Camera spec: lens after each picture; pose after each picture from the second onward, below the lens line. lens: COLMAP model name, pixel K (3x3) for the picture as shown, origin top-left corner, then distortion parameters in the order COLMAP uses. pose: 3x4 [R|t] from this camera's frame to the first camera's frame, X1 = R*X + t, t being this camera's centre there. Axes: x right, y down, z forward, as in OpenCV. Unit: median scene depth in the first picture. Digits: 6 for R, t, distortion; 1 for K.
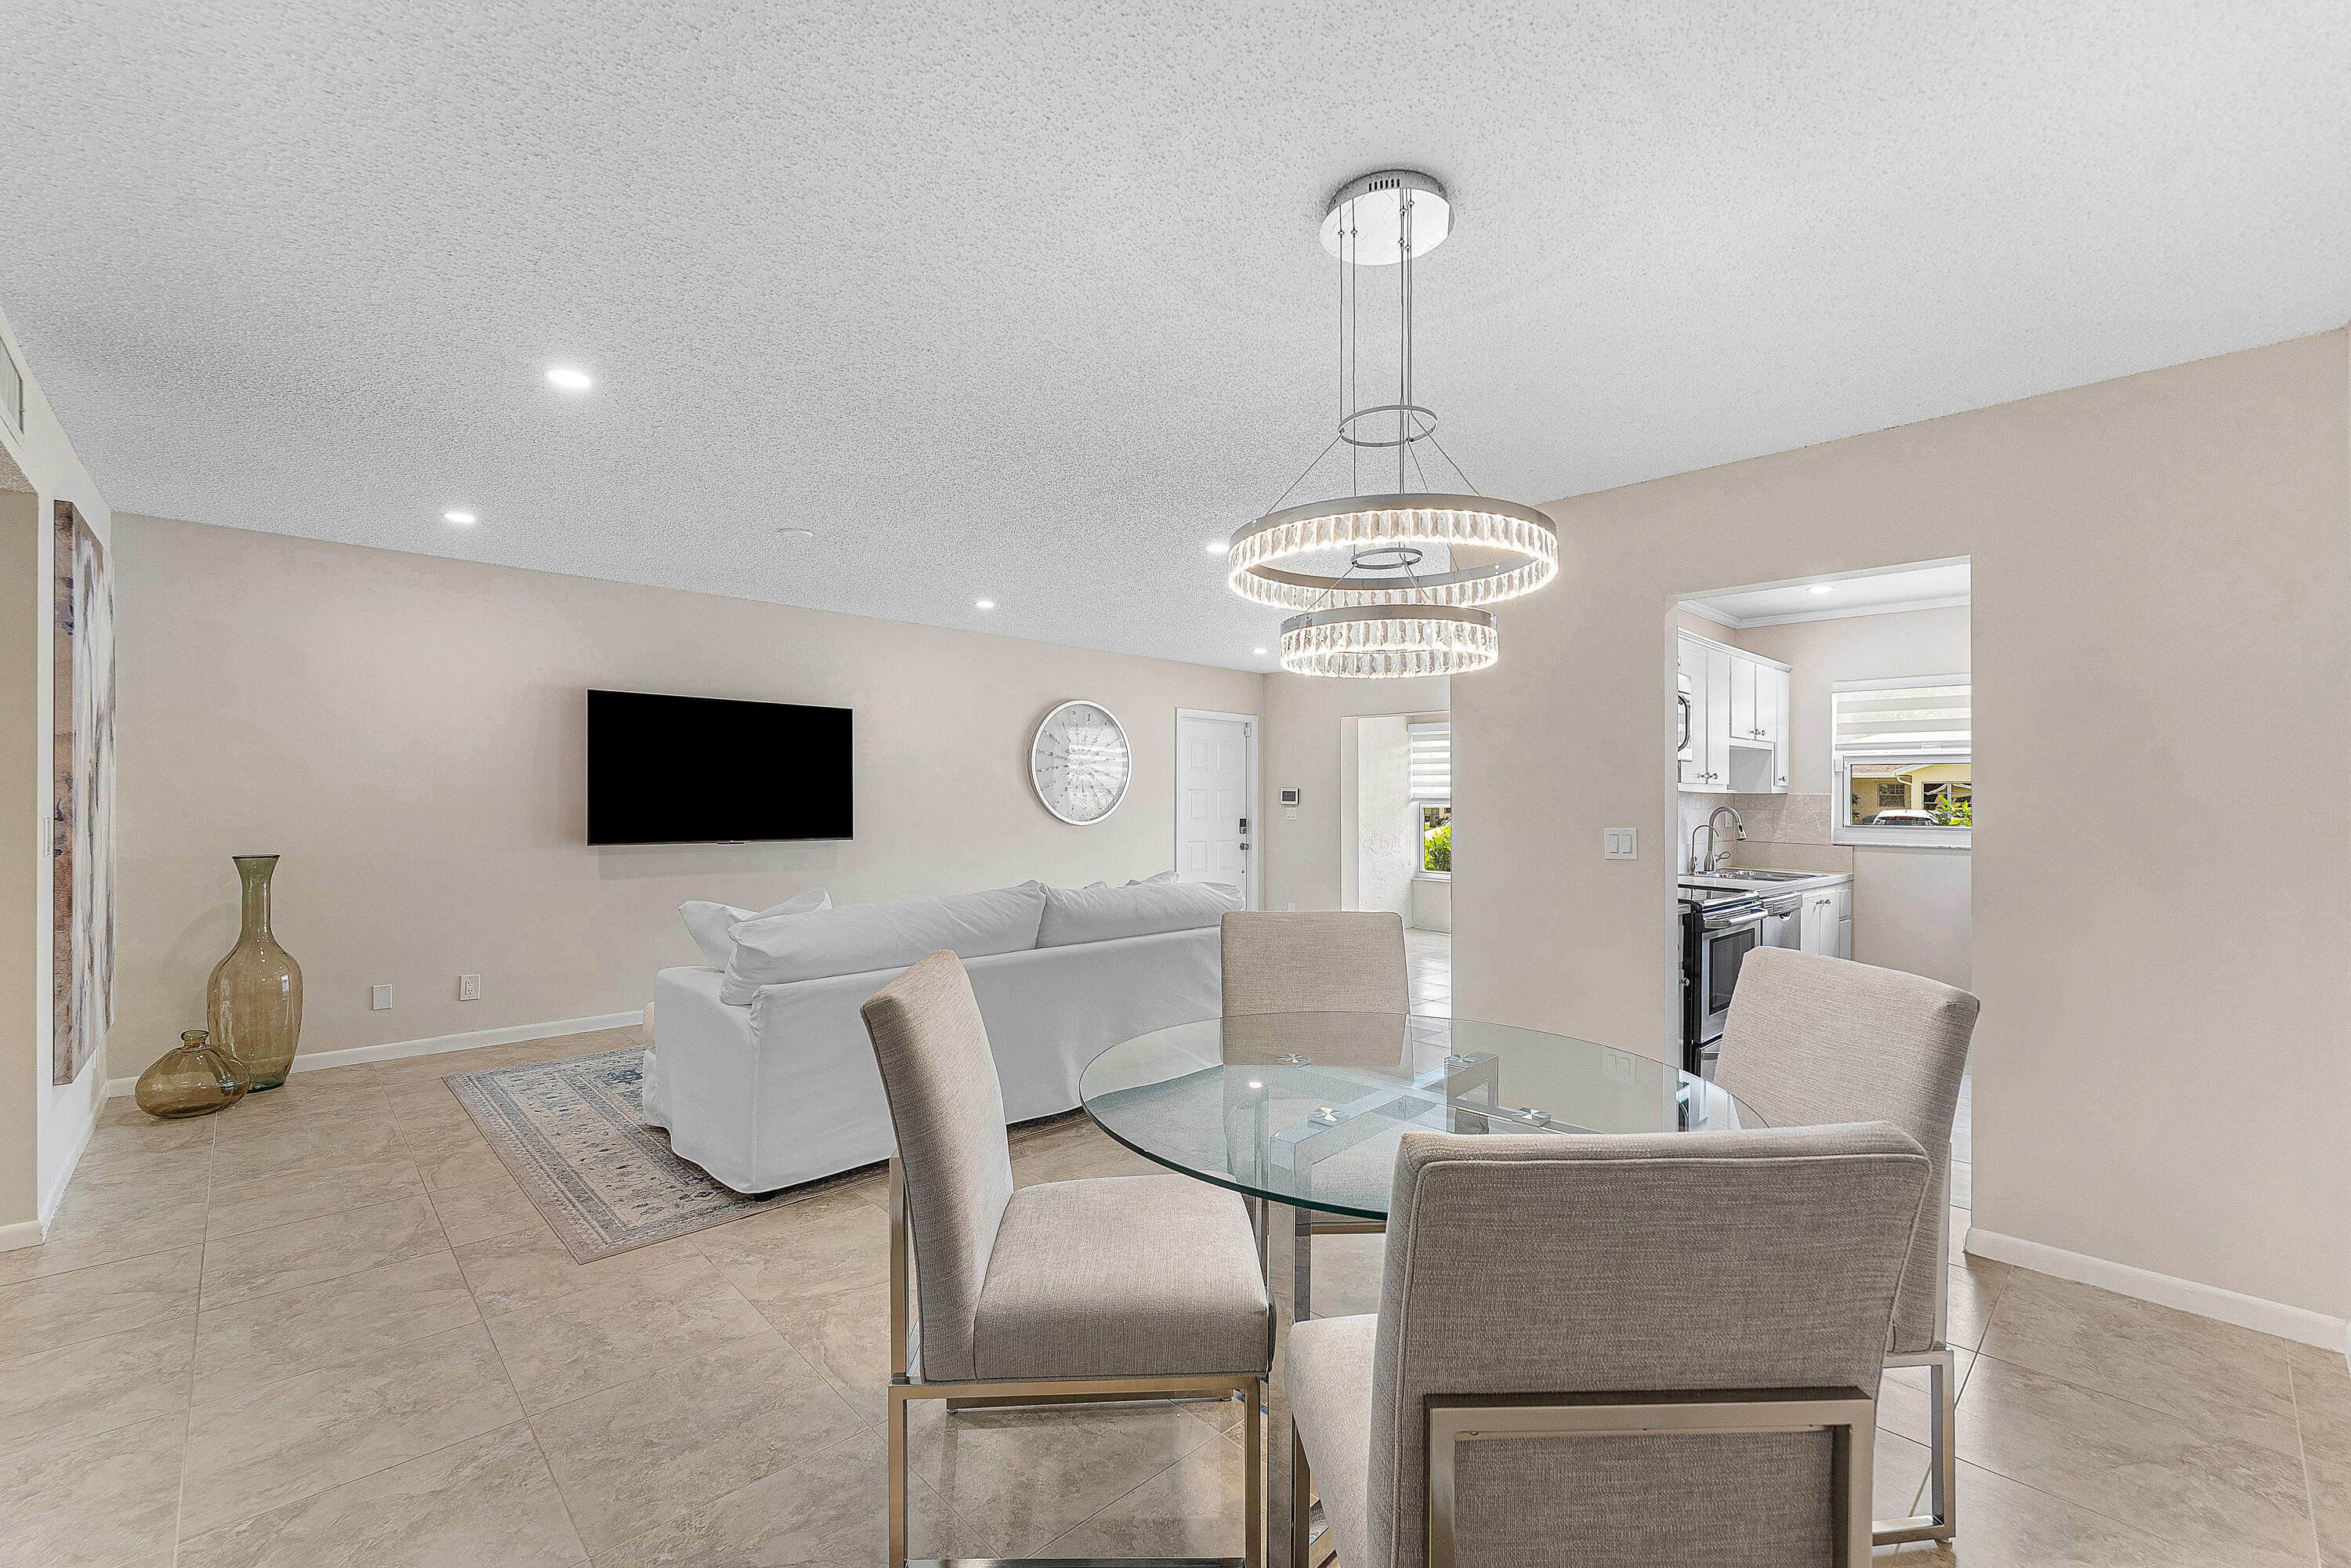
lens RADIAL K [[968.8, 0, 1188.1], [0, 968.8, 787.6], [0, 0, 1]] dist [0.001970, -0.001761]
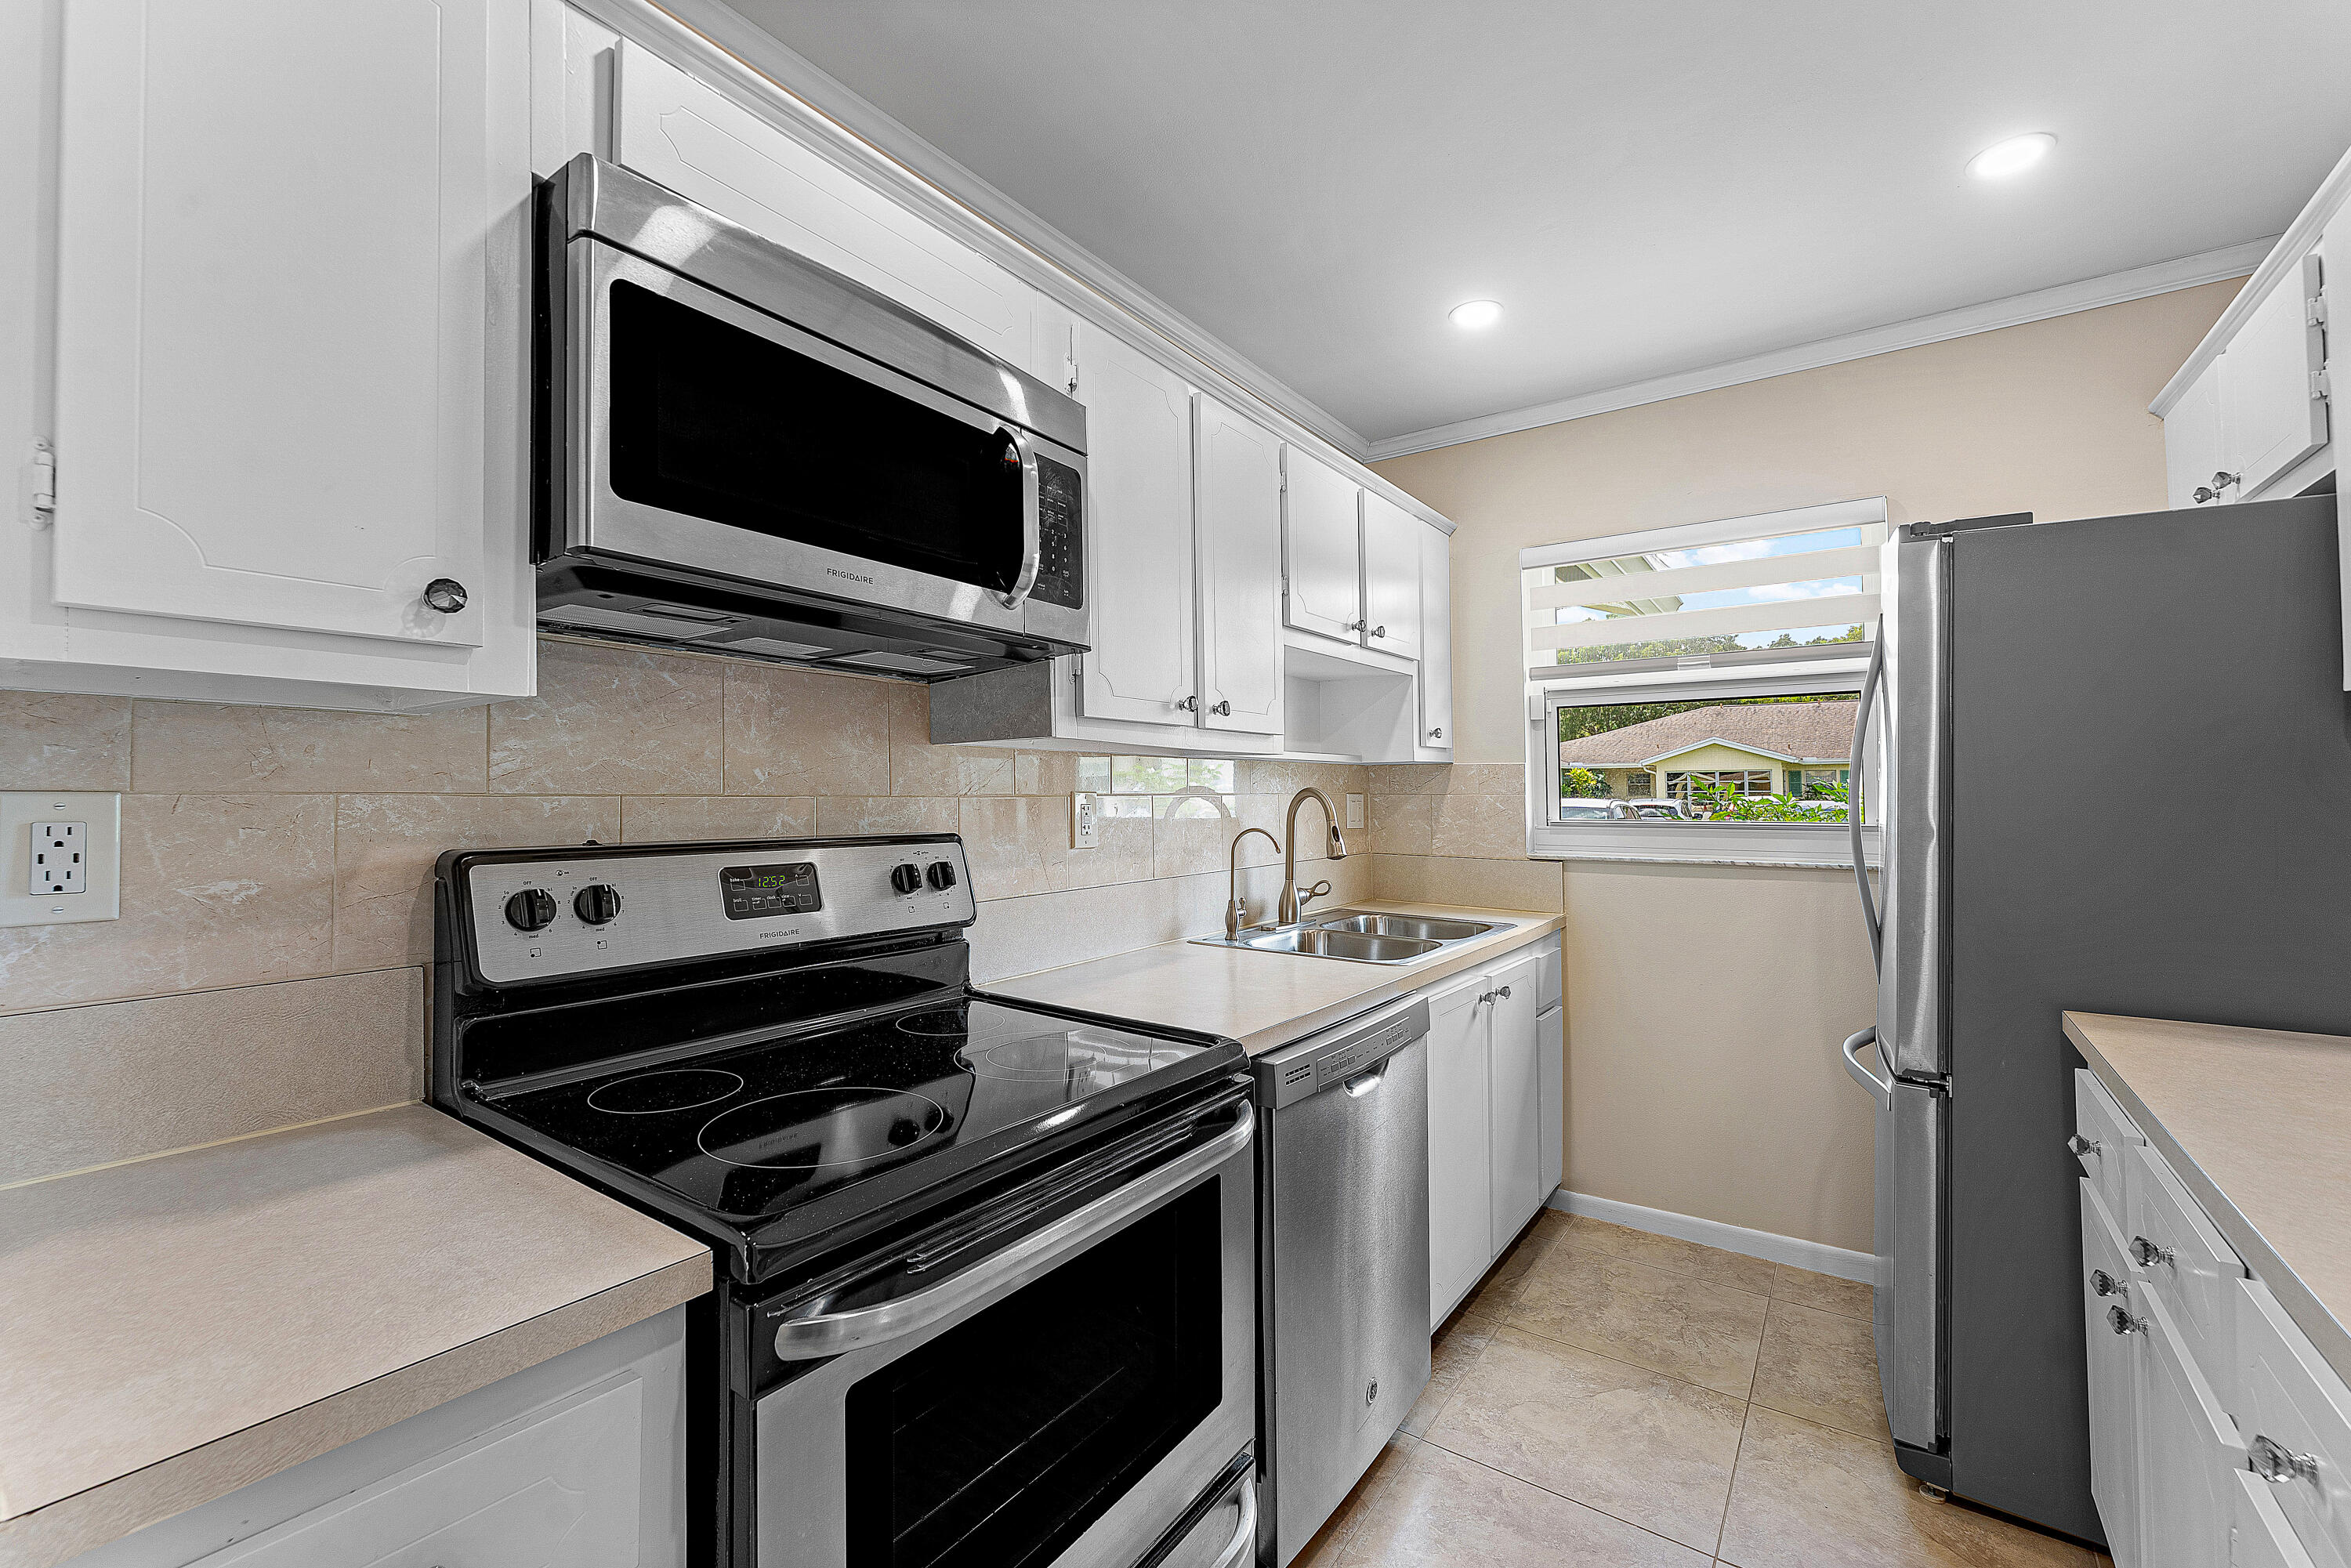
lens RADIAL K [[968.8, 0, 1172.3], [0, 968.8, 759.0], [0, 0, 1]] dist [0.001970, -0.001761]
pose [[0.984112, -0.005363, 0.177468, 0.384652], [0.010202, 0.999600, -0.026367, 0.016668], [-0.177255, 0.027759, 0.983773, 0.520009]]
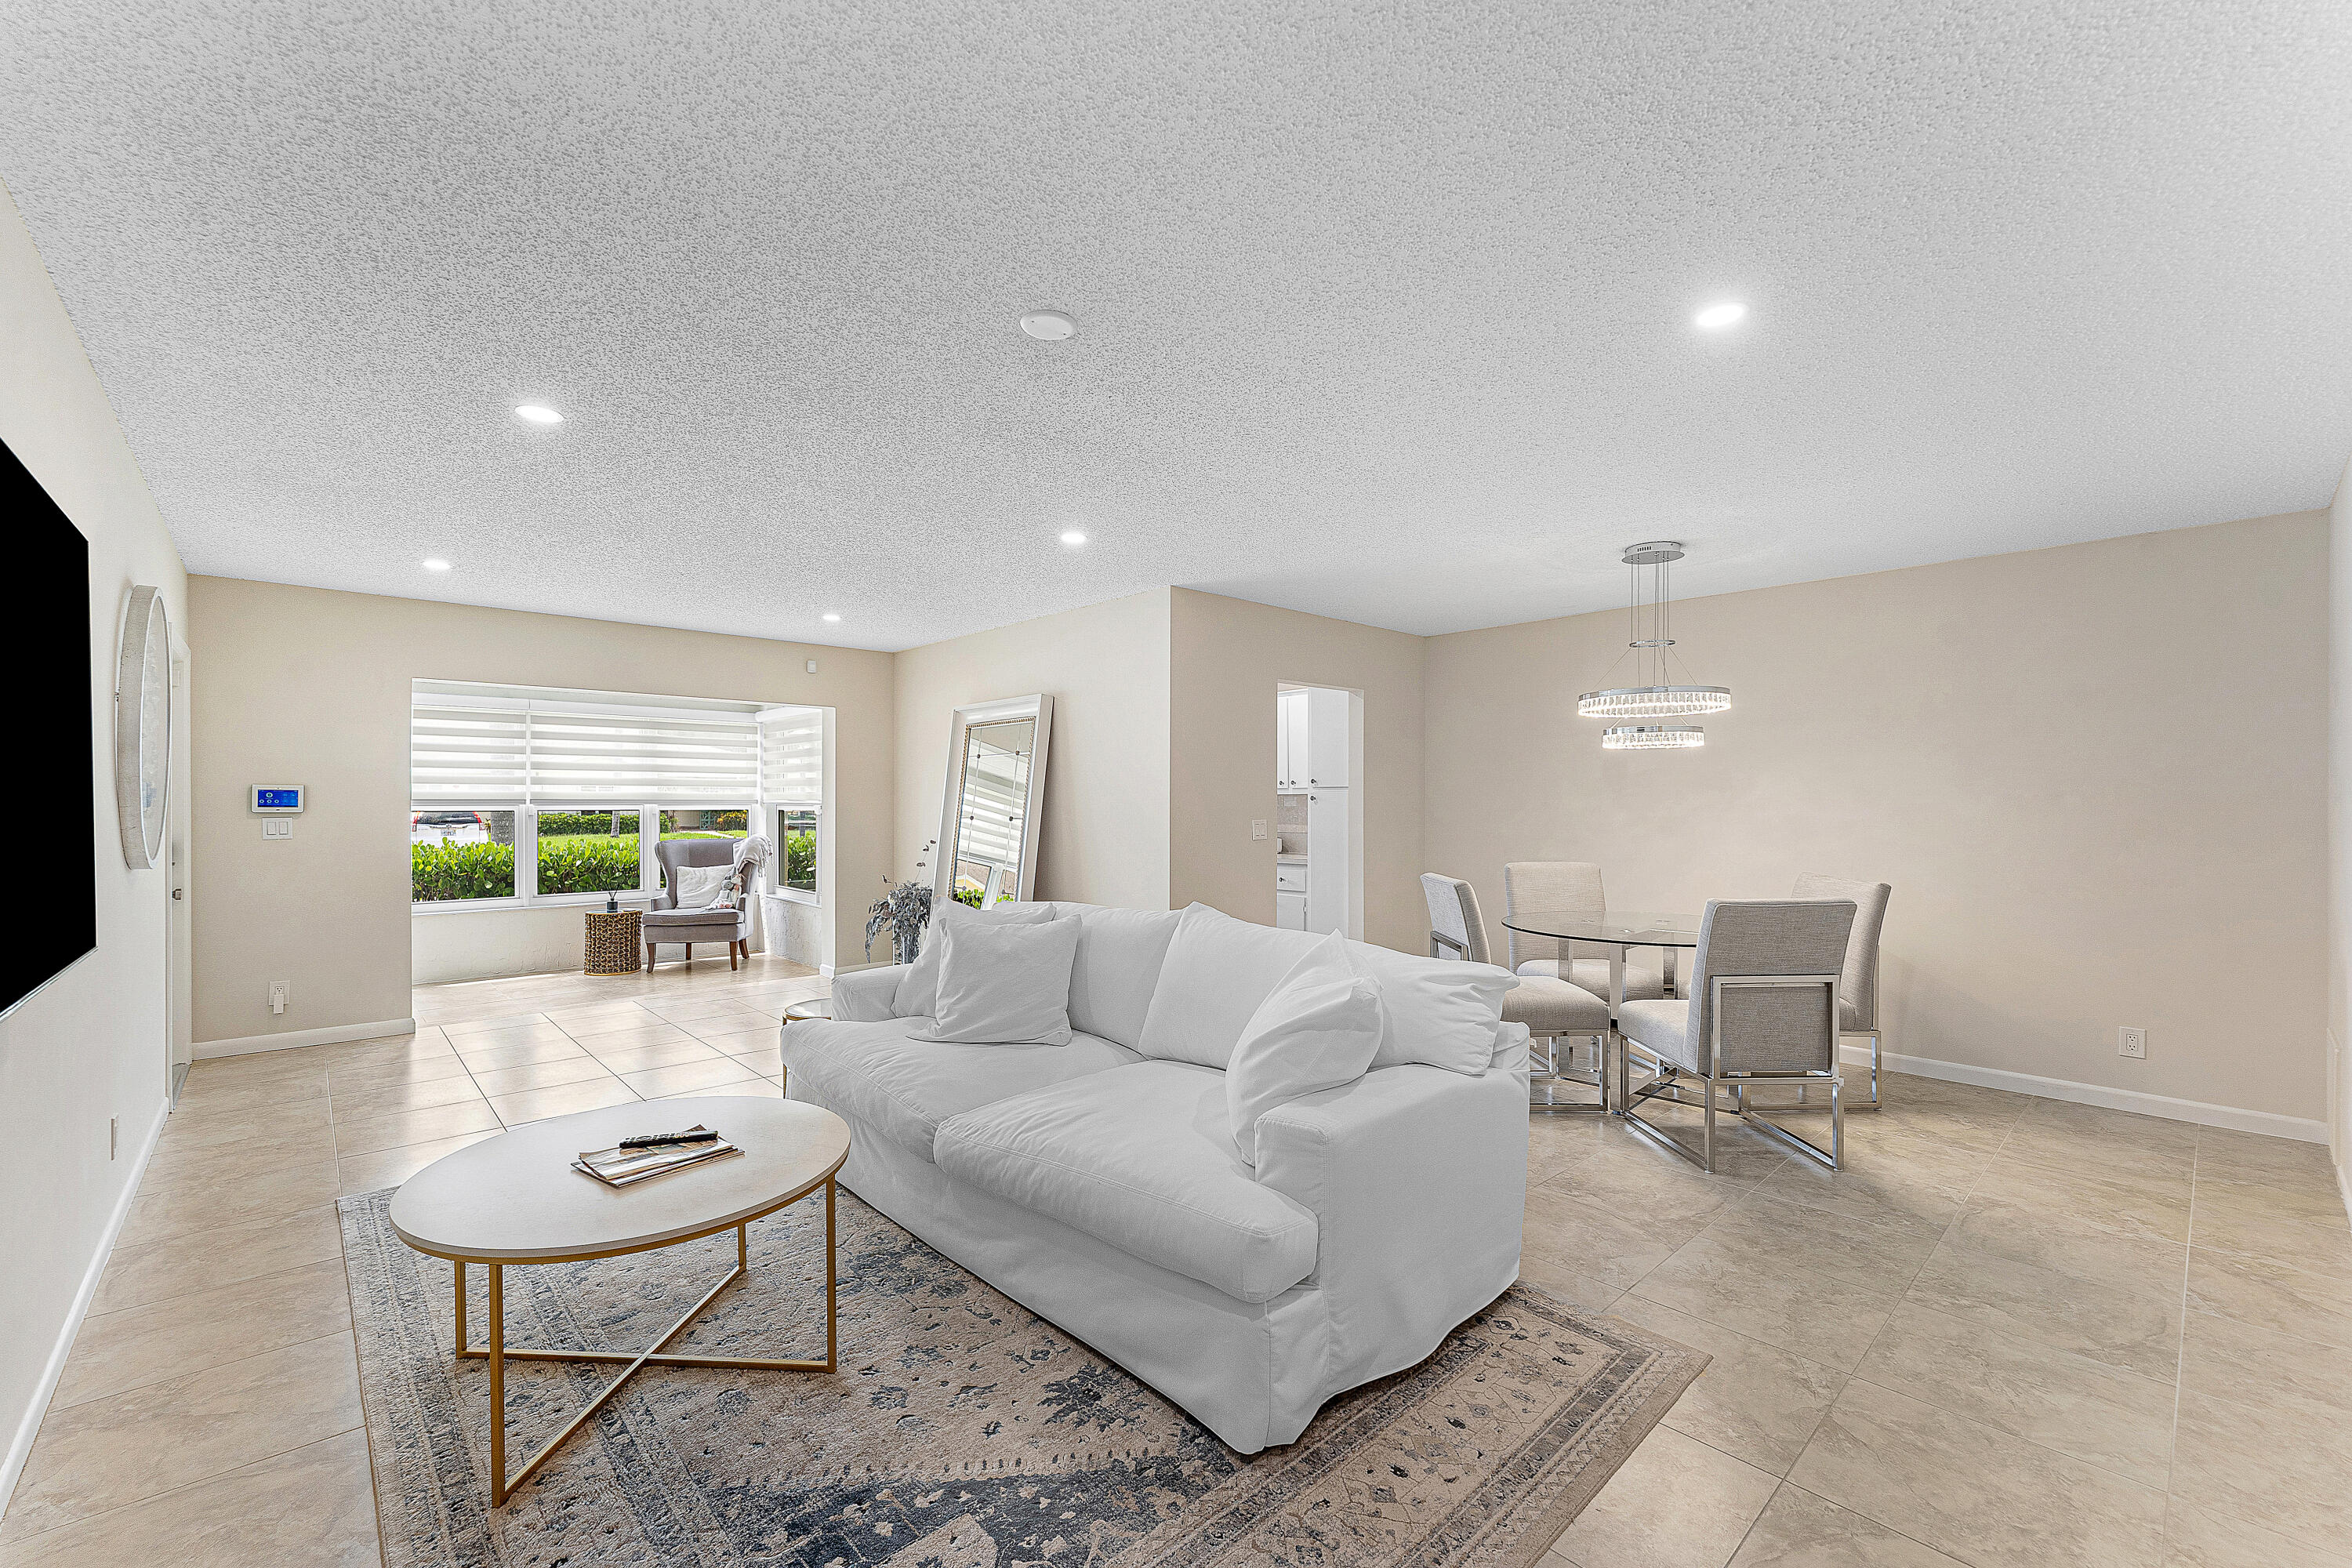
lens RADIAL K [[969.2, 0, 1158.8], [0, 969.2, 789.5], [0, 0, 1]] dist [0.001970, -0.001761]
pose [[0.032910, 0.000923, 0.999458, -0.707271], [-0.011828, 0.999930, -0.000534, -0.003792], [-0.999388, -0.011804, 0.032918, 0.689957]]
